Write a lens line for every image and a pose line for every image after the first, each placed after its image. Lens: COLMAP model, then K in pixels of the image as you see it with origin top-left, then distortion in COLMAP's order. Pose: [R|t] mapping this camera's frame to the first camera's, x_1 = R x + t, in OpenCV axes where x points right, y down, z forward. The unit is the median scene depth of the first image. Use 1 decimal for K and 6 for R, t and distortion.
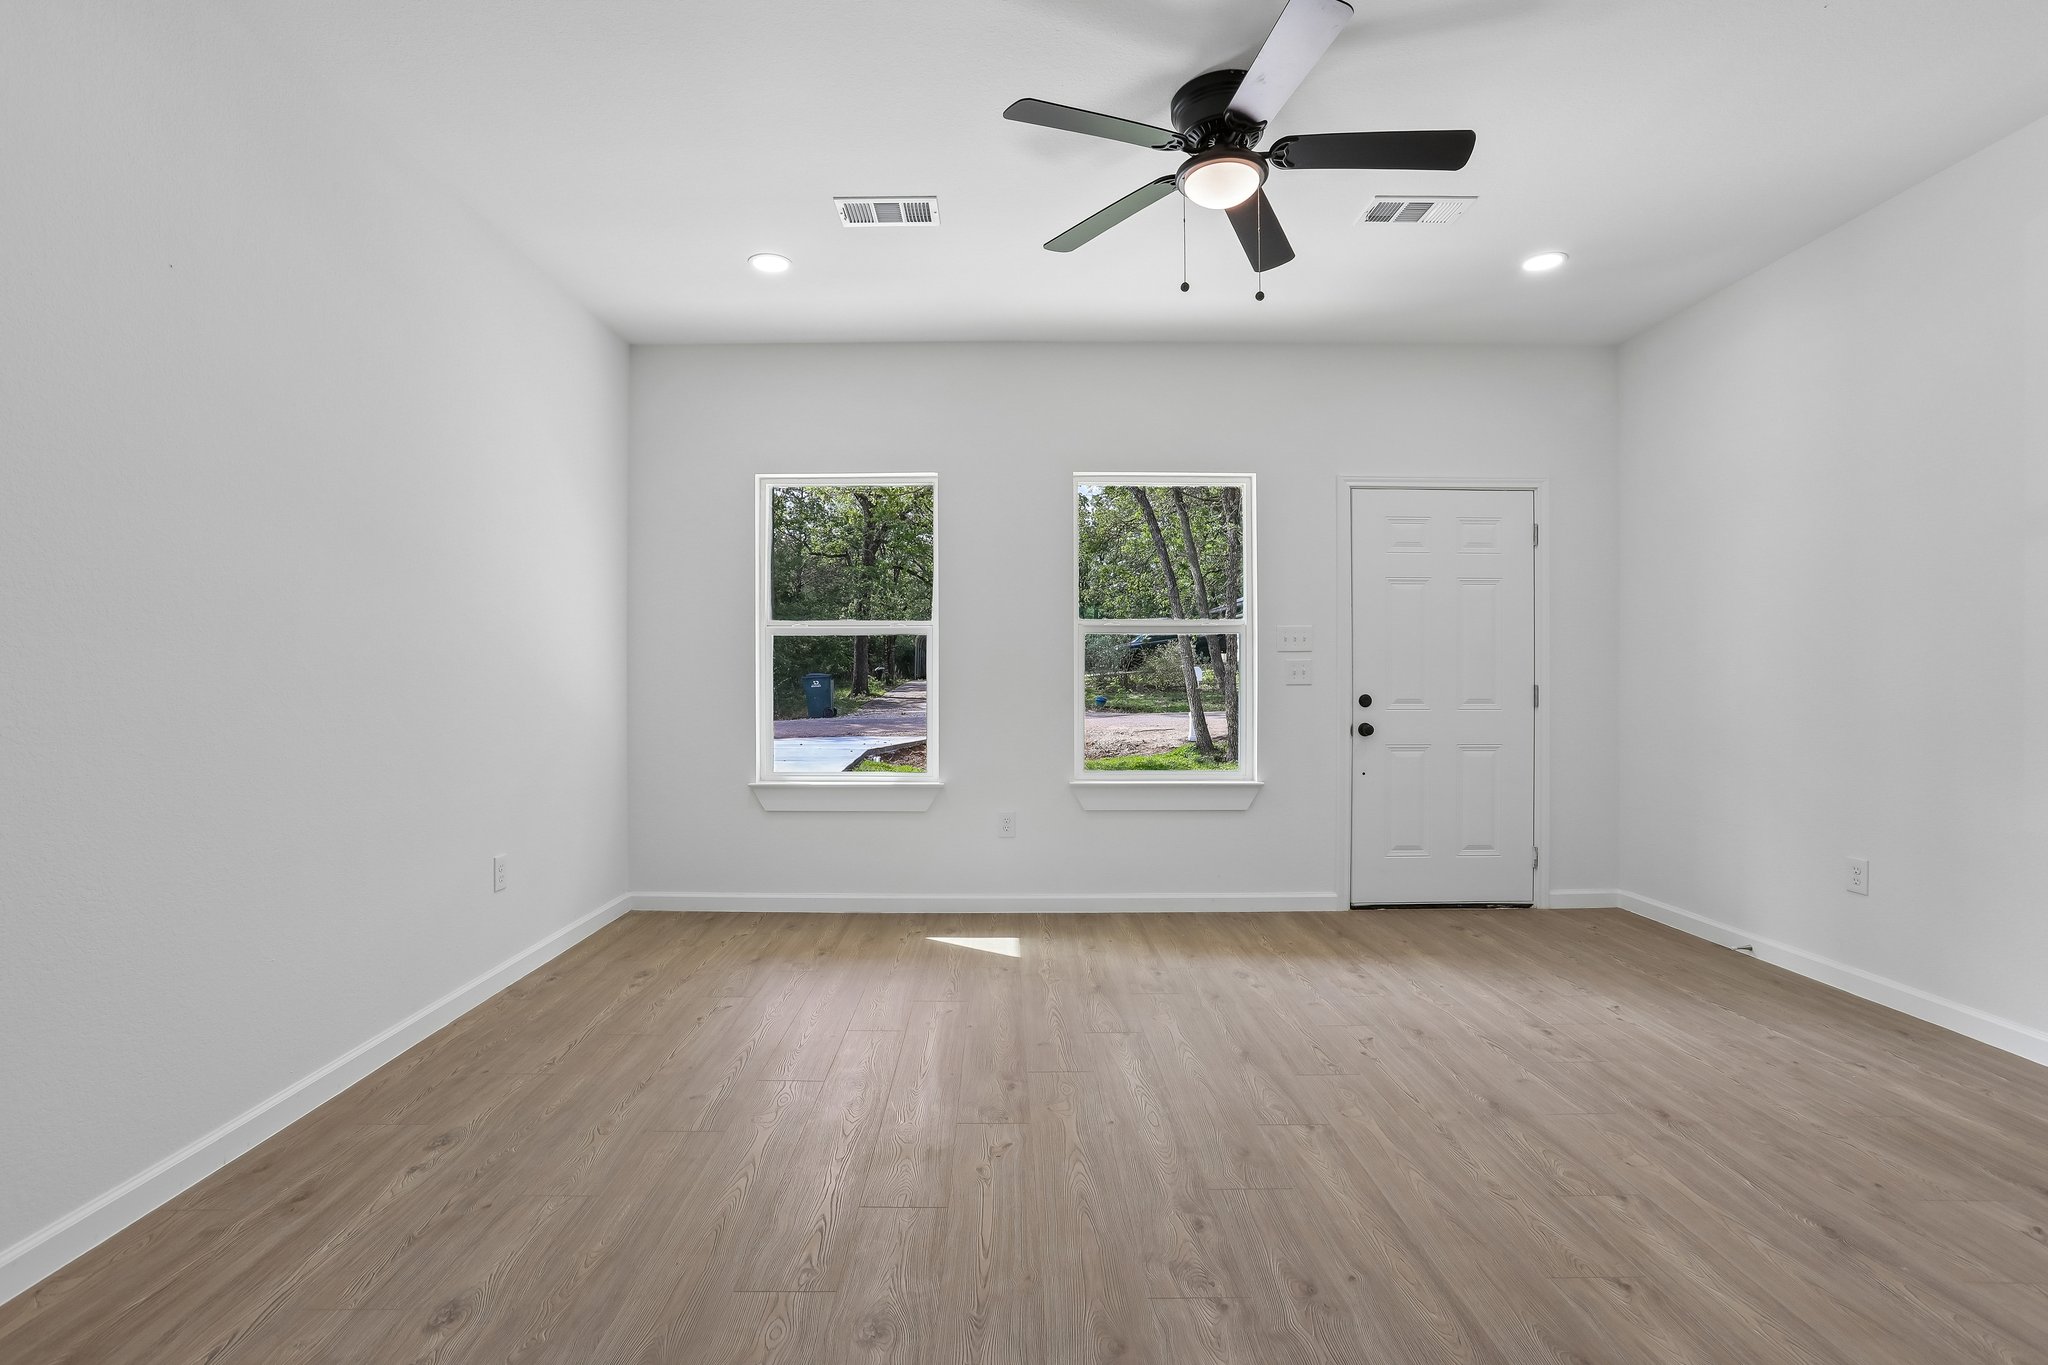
lens RADIAL K [[934.1, 0, 1002.5], [0, 934.1, 681.3], [0, 0, 1]] dist [-0.057602, 0.030942]
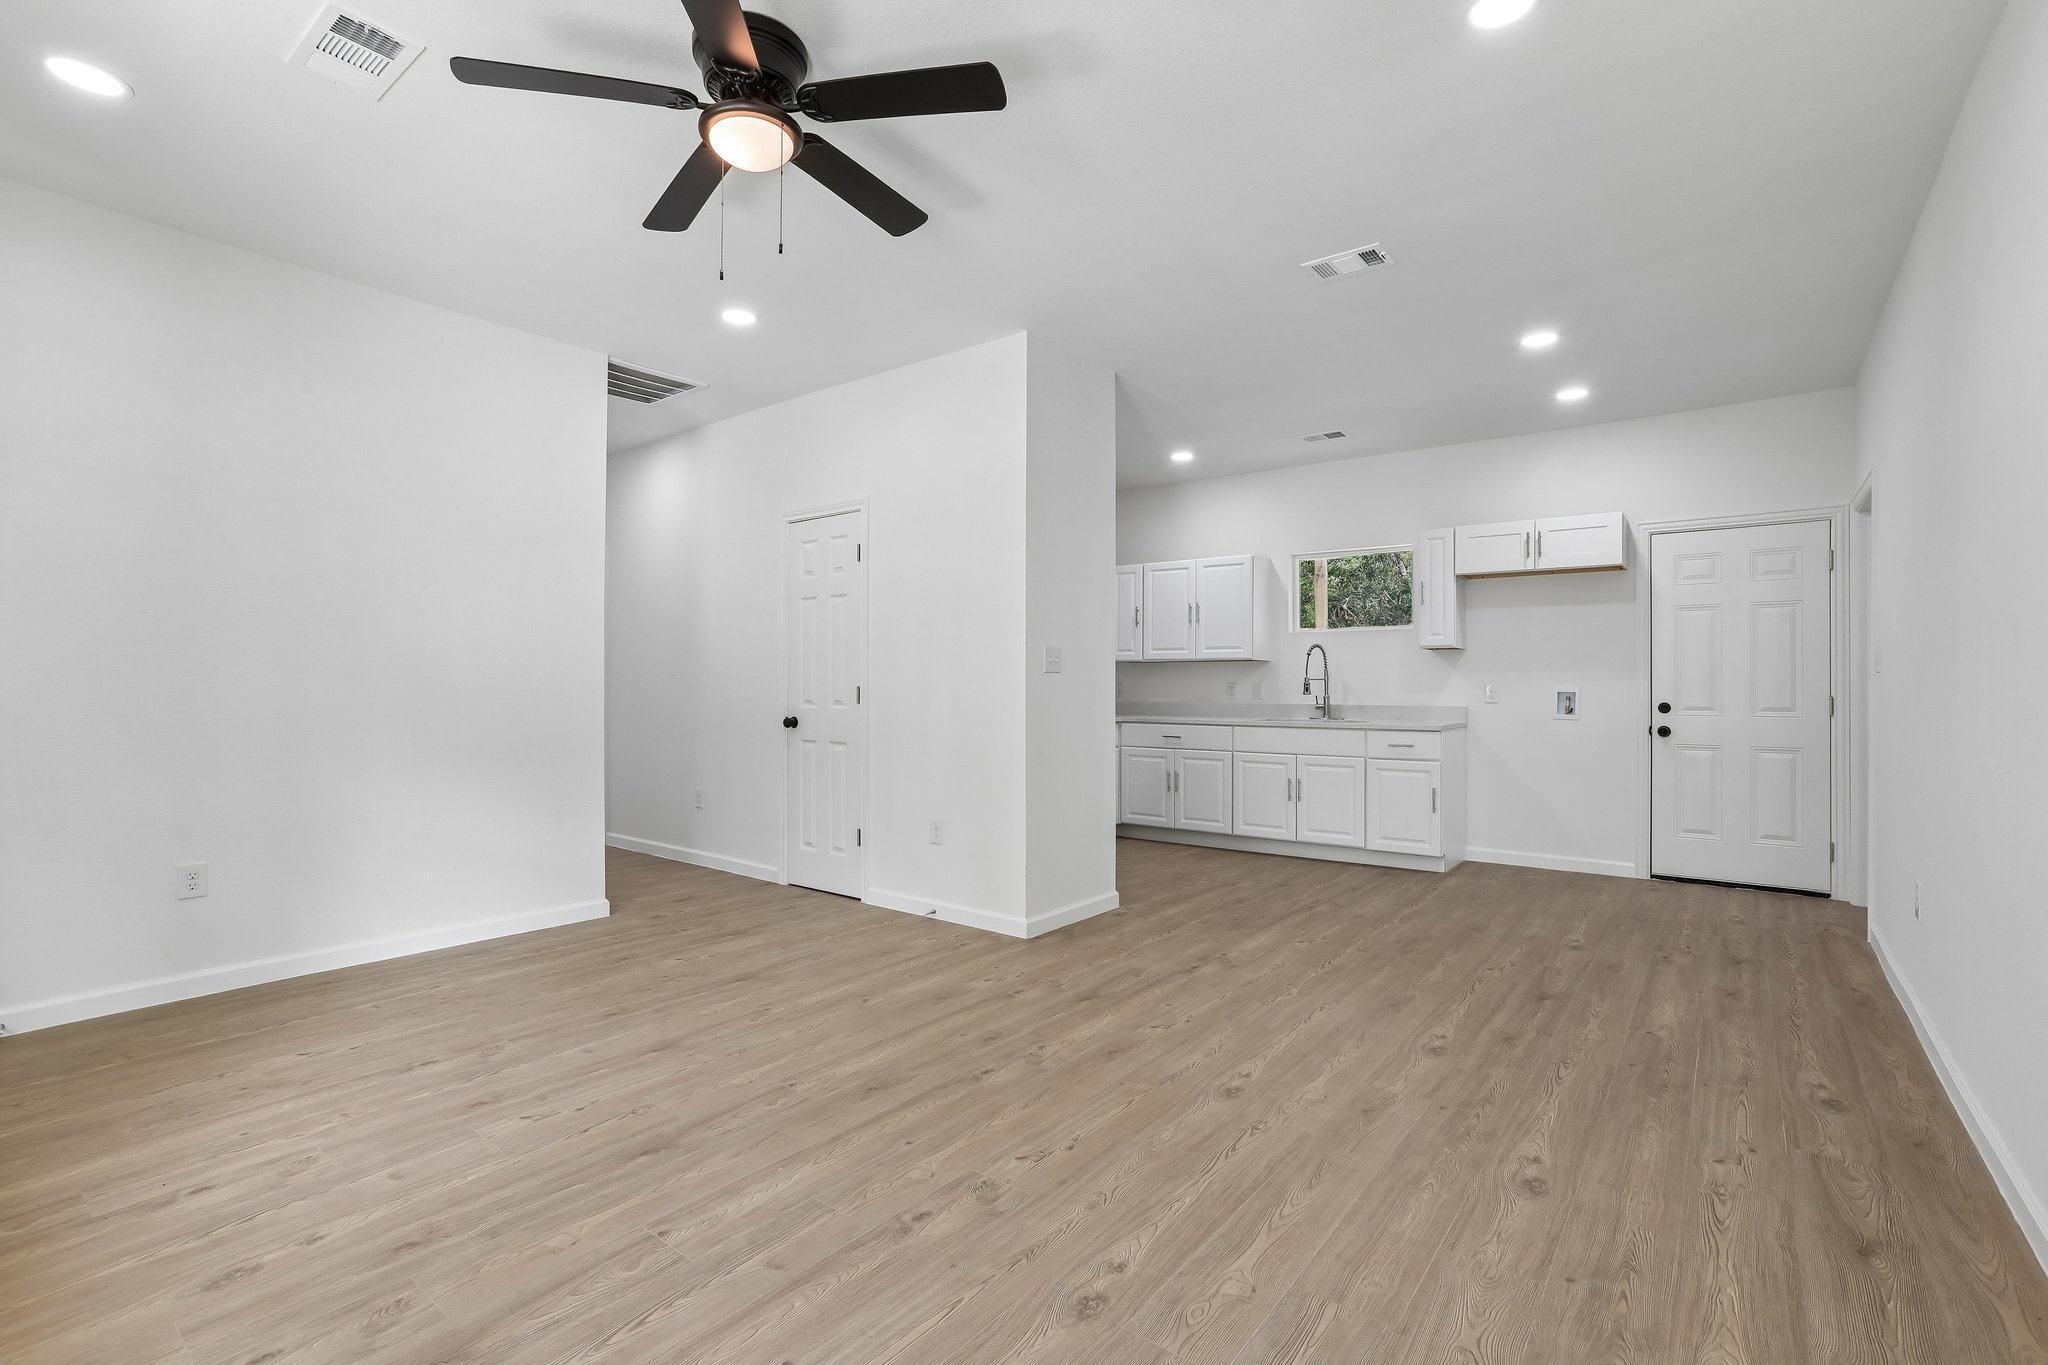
lens RADIAL K [[934.7, 0, 1024.0], [0, 934.7, 682.5], [0, 0, 1]] dist [-0.065461, 0.031656]
pose [[-0.785670, 0.003024, 0.618639, -0.397907], [0.003039, 0.999995, -0.001029, -0.004317], [-0.618639, 0.001071, -0.785675, 1.157940]]
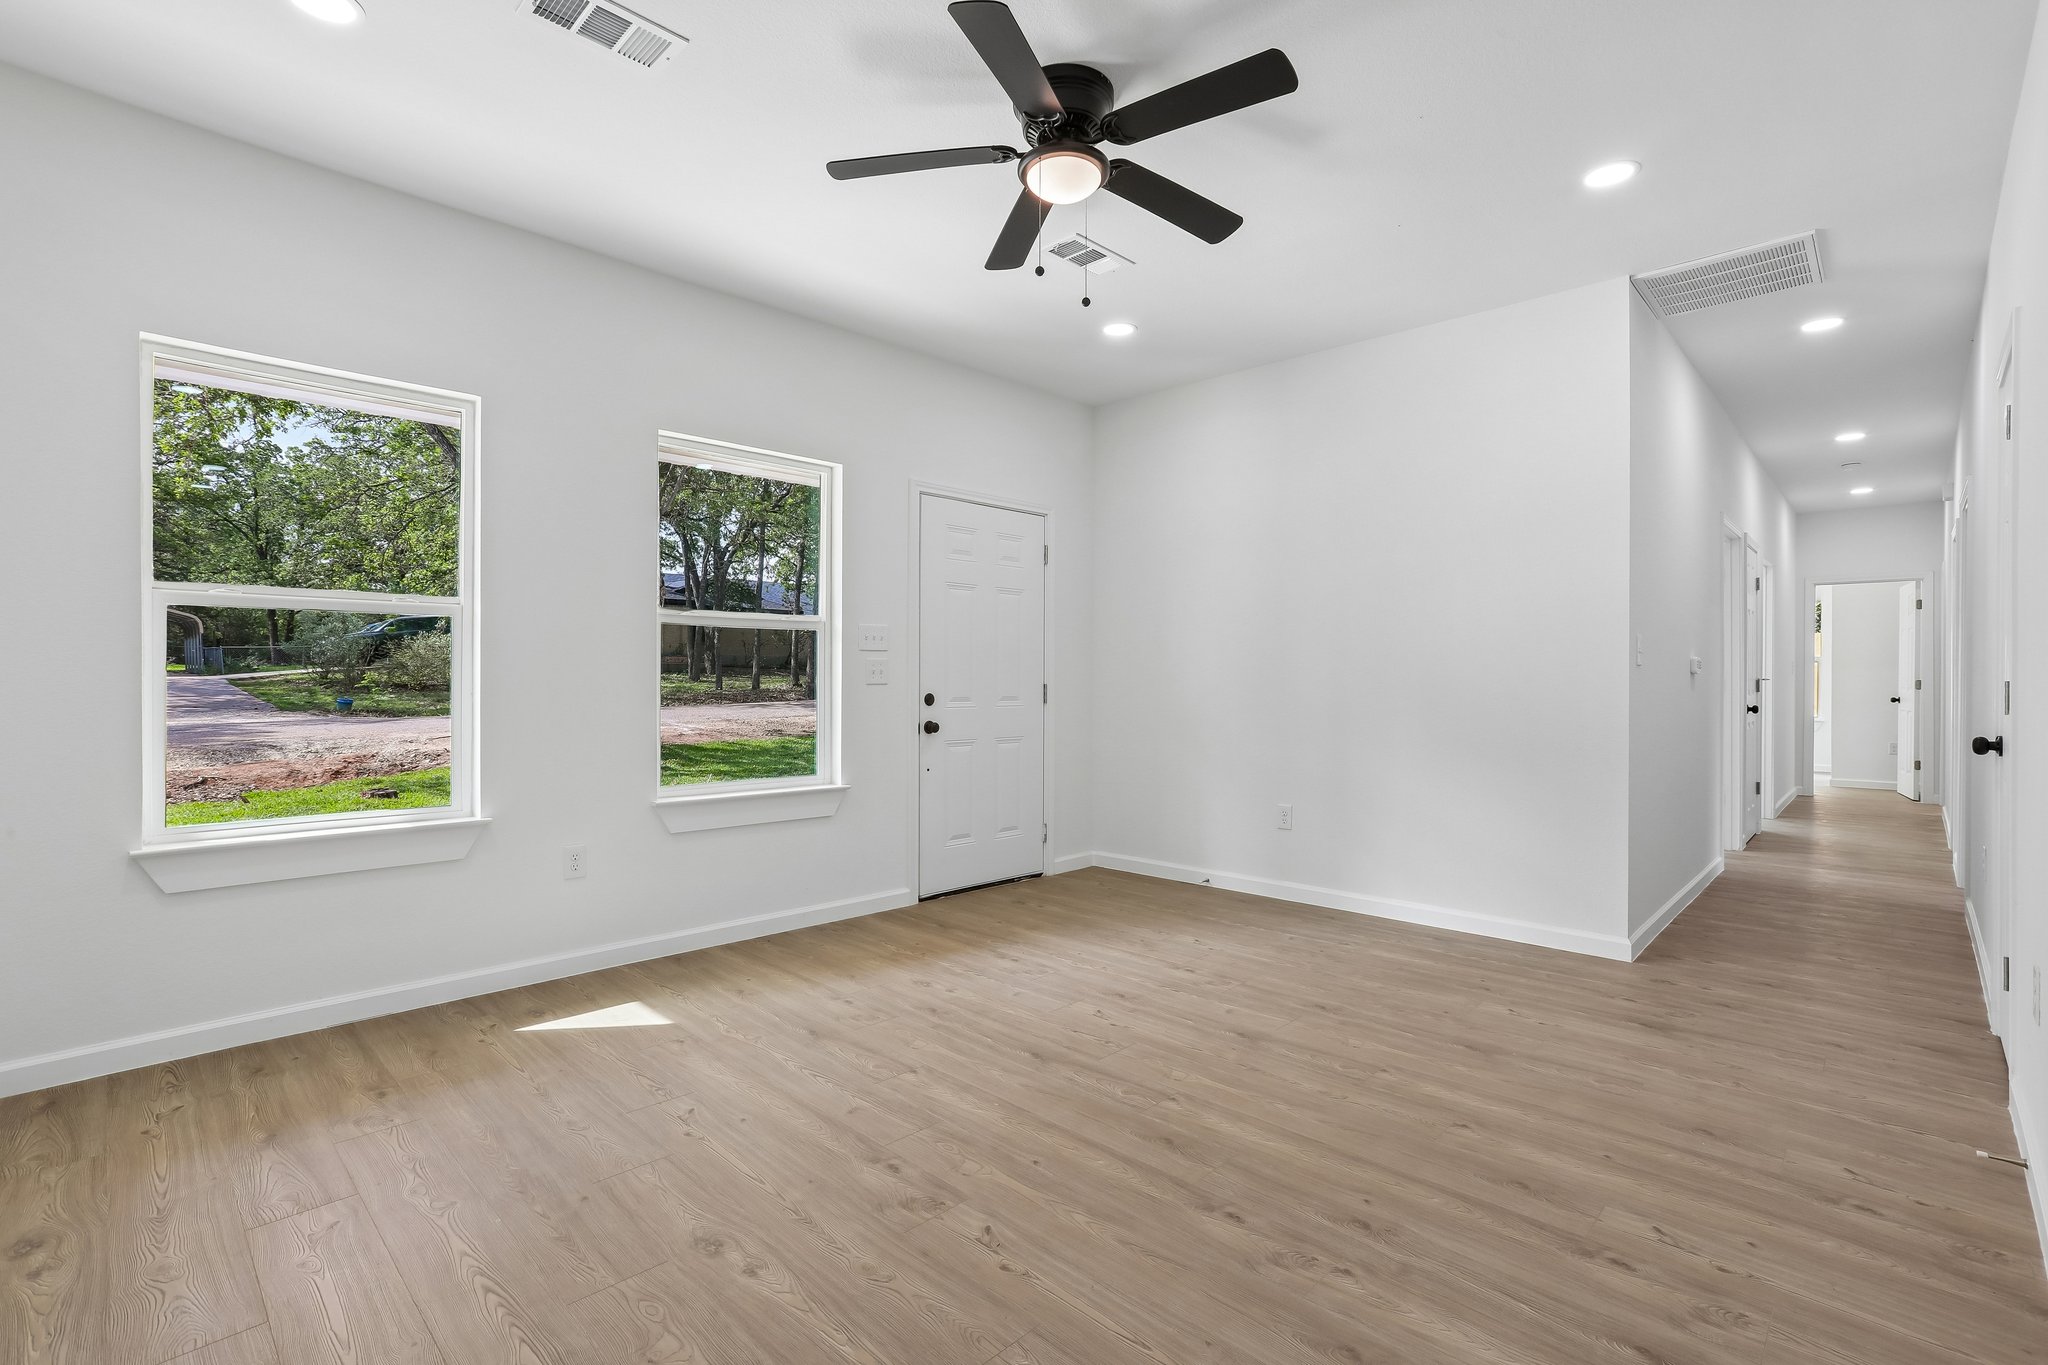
lens RADIAL K [[934.7, 0, 1024.0], [0, 934.7, 682.5], [0, 0, 1]] dist [-0.065461, 0.031656]
pose [[0.700787, 0.000260, 0.713371, -0.372840], [-0.002587, 0.999994, 0.002176, -0.000644], [-0.713366, -0.003371, 0.700783, 0.252958]]
